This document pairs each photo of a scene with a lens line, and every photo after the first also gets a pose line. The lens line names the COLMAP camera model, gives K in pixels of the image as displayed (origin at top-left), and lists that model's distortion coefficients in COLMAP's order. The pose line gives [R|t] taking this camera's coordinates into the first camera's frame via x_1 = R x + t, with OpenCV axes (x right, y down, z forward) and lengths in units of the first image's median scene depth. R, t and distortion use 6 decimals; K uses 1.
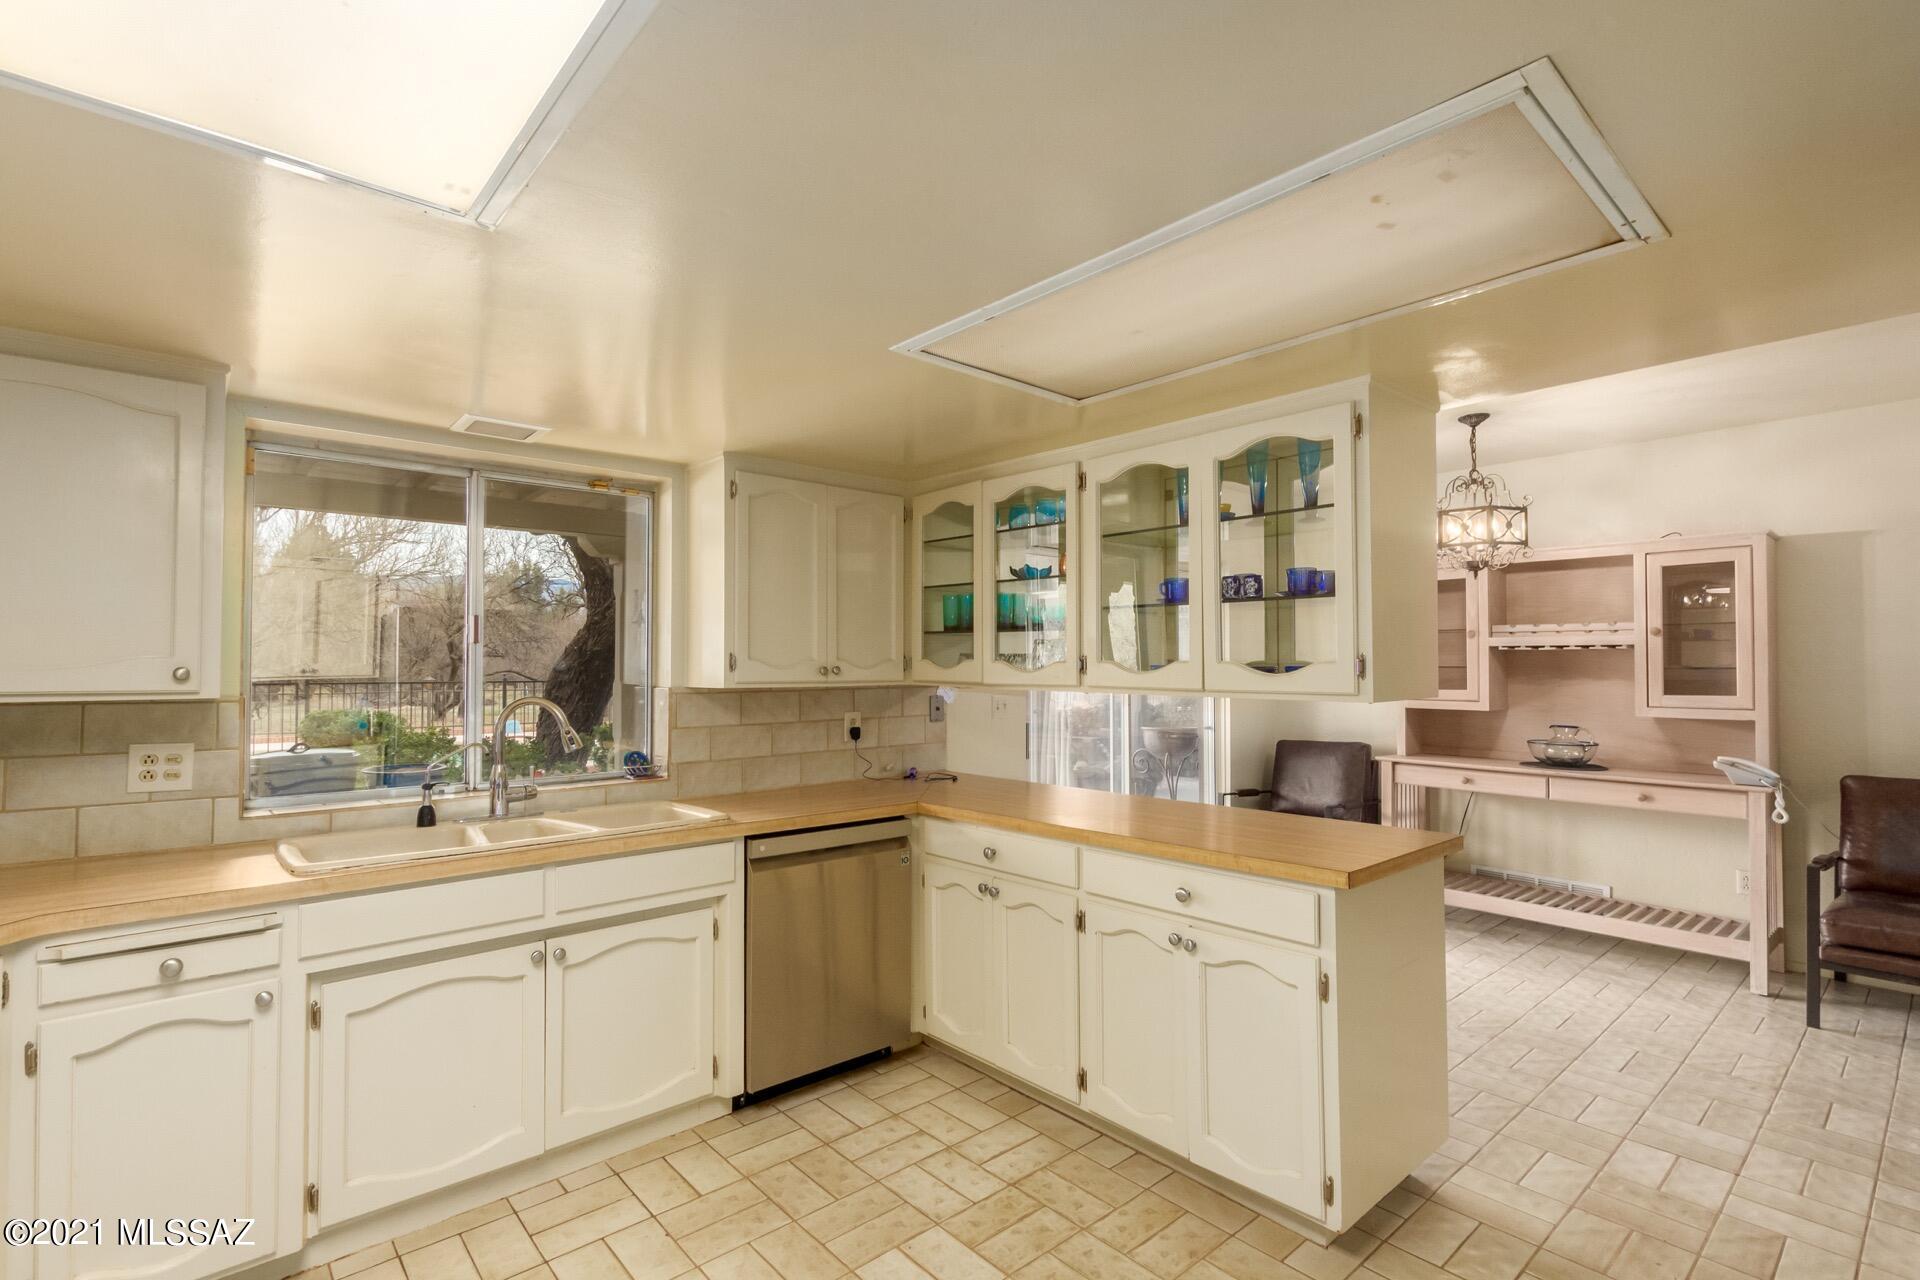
lens RADIAL K [[897.5, 0, 960.0], [0, 897.5, 640.0], [0, 0, 1]] dist [-0.000245, -0.000017]
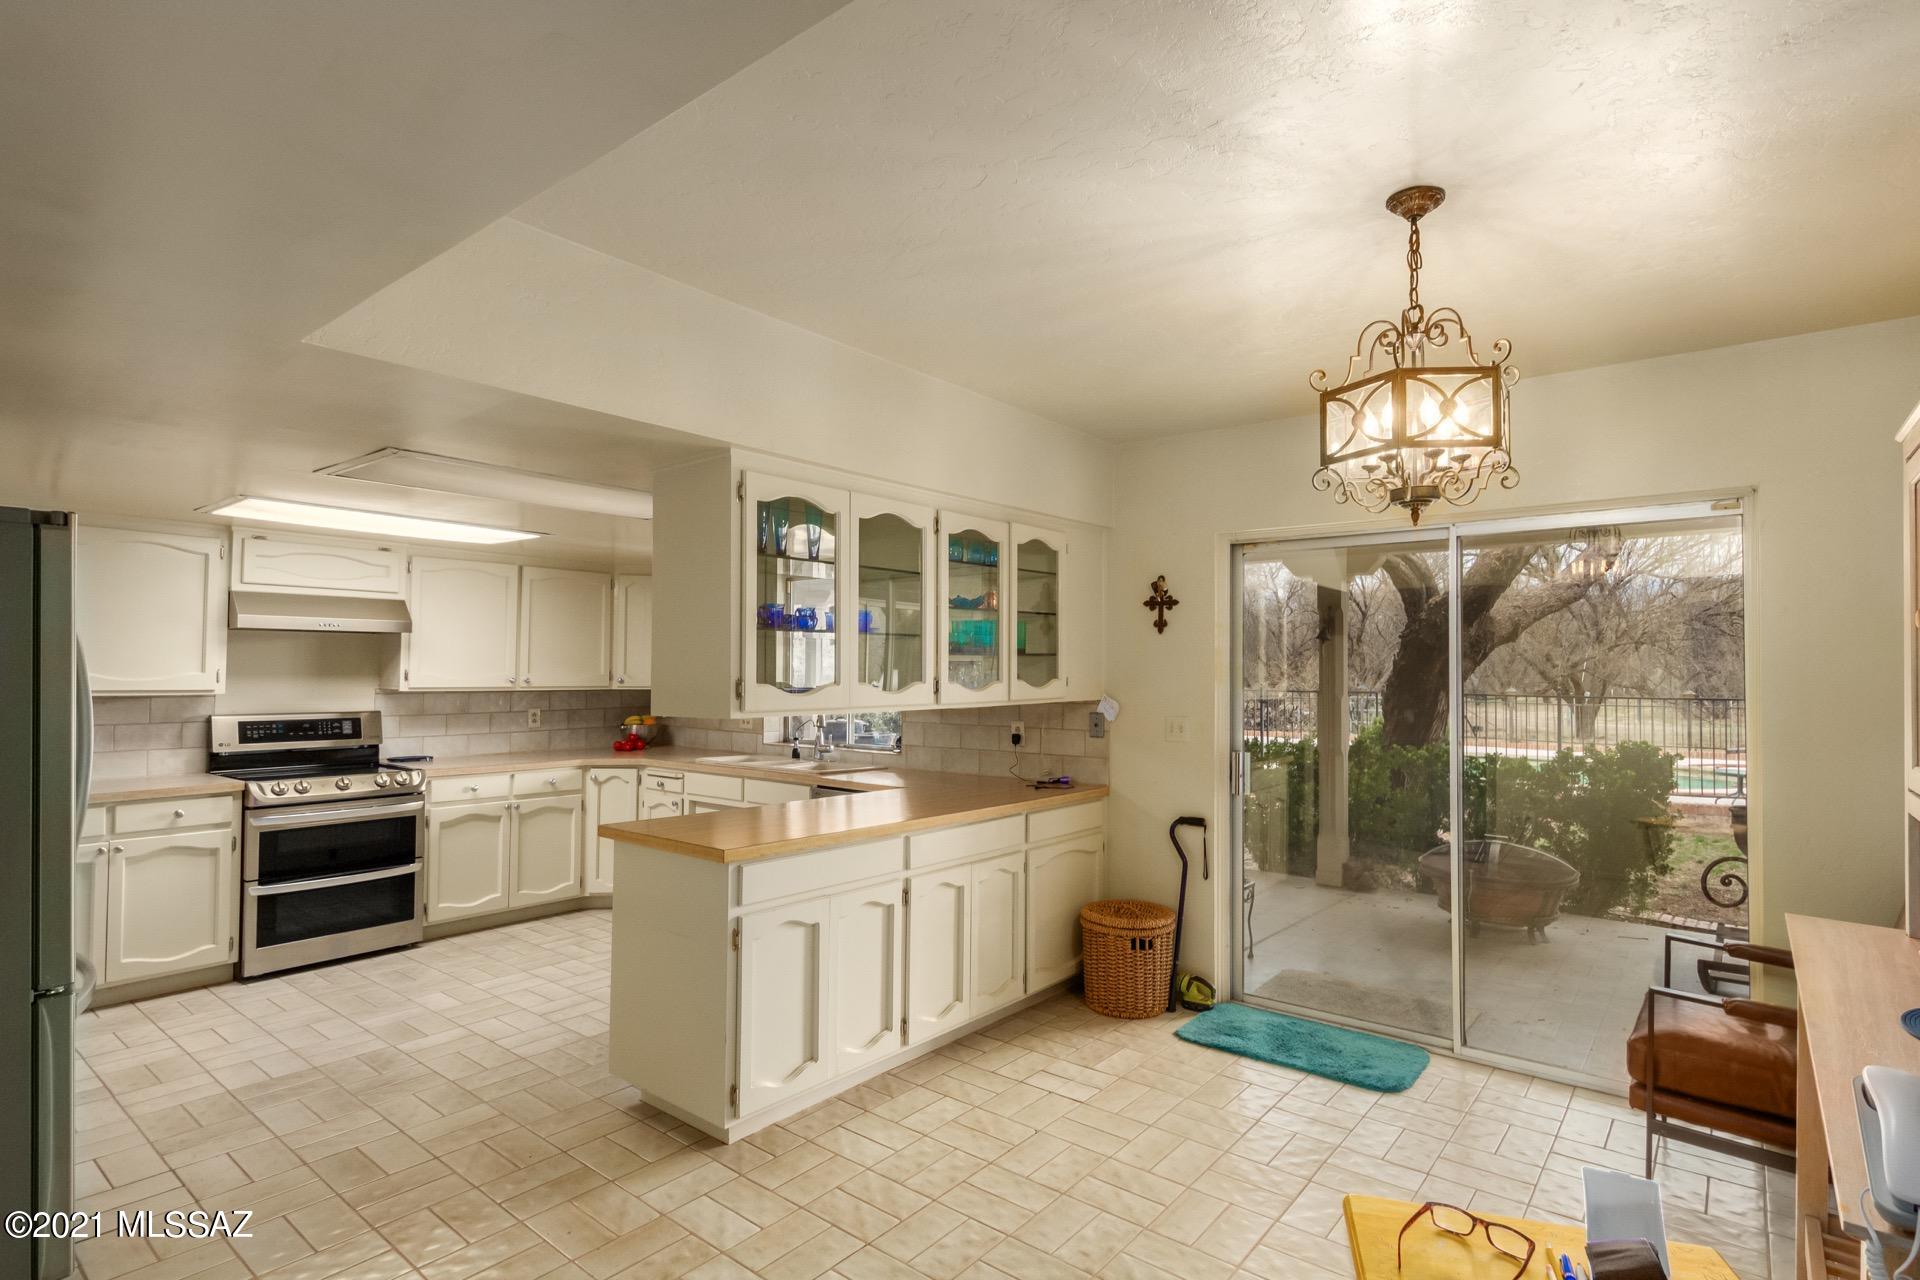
lens RADIAL K [[928.7, 0, 960.0], [0, 928.7, 640.0], [0, 0, 1]] dist [0.000233, -0.000016]
pose [[0.182975, -0.035492, -0.982477, 1.144451], [0.025881, 0.999176, -0.031275, 0.008192], [0.982777, -0.019704, 0.183743, 0.726470]]
